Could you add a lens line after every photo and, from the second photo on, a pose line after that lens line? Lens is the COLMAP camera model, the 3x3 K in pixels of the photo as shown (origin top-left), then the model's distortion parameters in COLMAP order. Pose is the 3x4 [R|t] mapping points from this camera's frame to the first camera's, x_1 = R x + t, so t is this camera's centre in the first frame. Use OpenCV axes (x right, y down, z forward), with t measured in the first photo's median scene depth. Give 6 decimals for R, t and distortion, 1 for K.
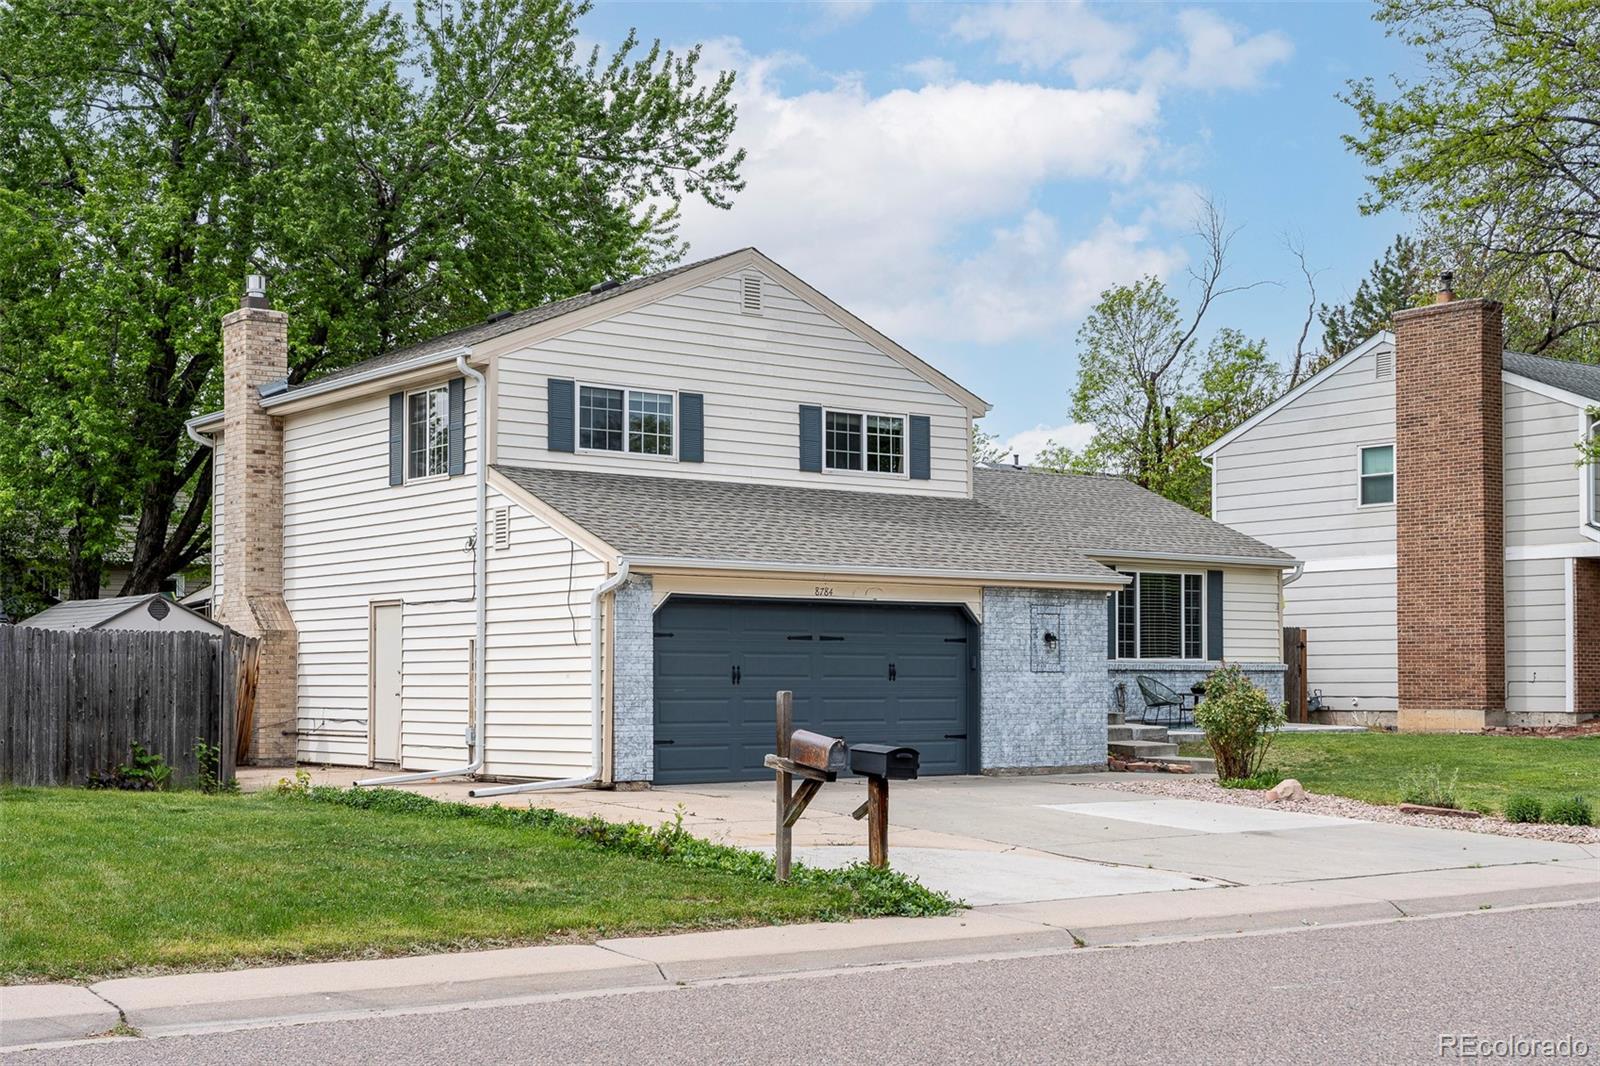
lens RADIAL K [[2124.9, 0, 796.9], [0, 2124.9, 535.2], [0, 0, 1]] dist [0.047718, 0.000000]
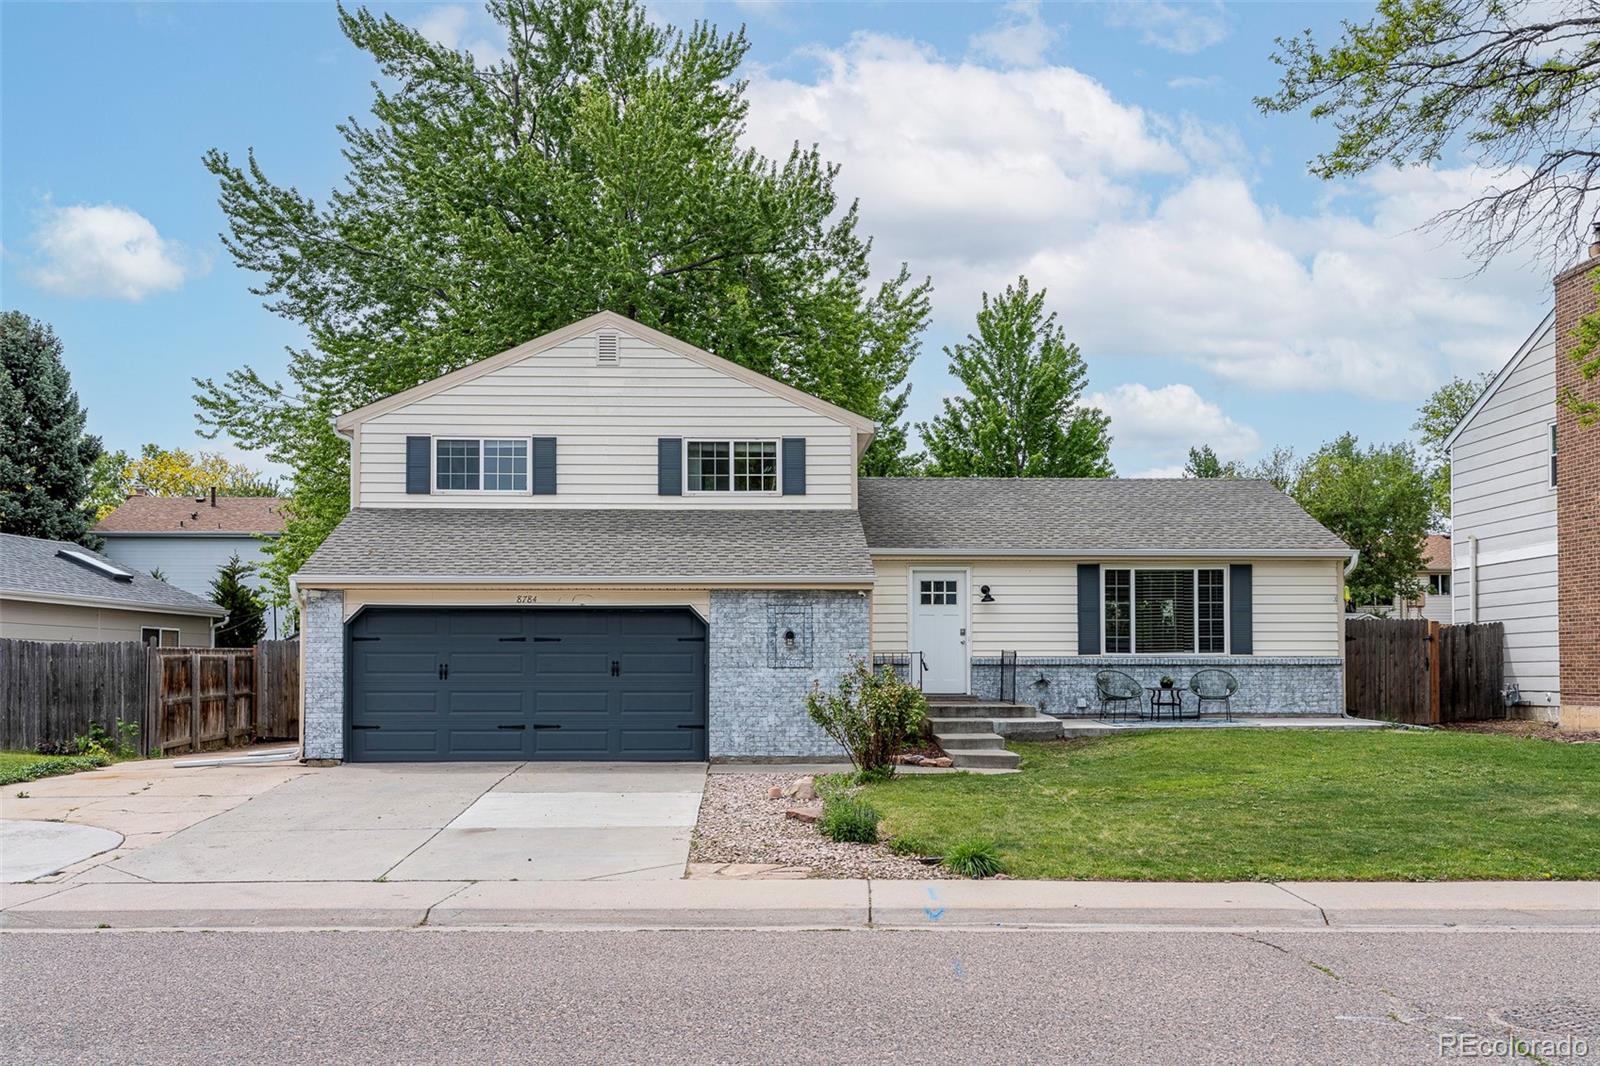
lens RADIAL K [[1537.0, 0, 780.2], [0, 1537.0, 567.4], [0, 0, 1]] dist [0.023445, 0.000000]
pose [[0.815666, -0.041363, -0.577042, 0.556820], [0.041113, 0.999063, -0.013500, 0.023940], [0.577060, -0.012712, 0.816603, 0.363562]]
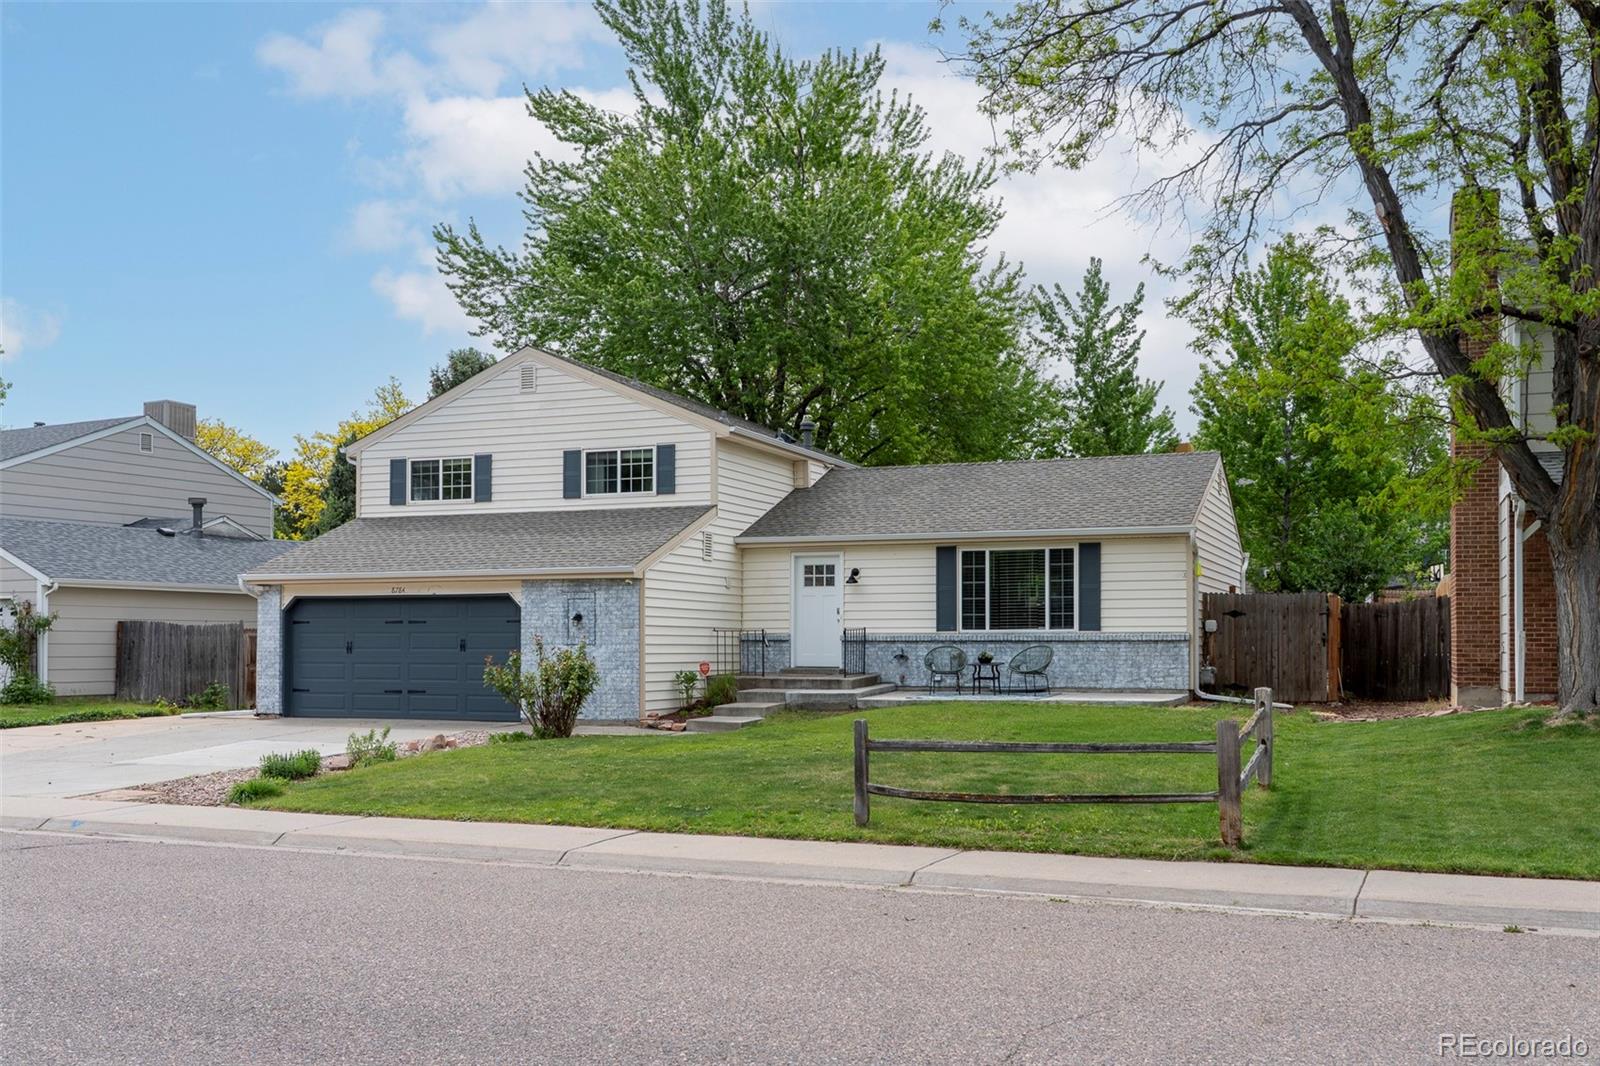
lens RADIAL K [[1537.0, 0, 801.9], [0, 1537.0, 539.7], [0, 0, 1]] dist [0.023445, 0.000000]
pose [[0.508706, -0.057816, -0.858997, 0.969721], [0.059743, 0.997708, -0.031771, 0.038564], [0.858865, -0.035157, 0.510994, 0.641384]]
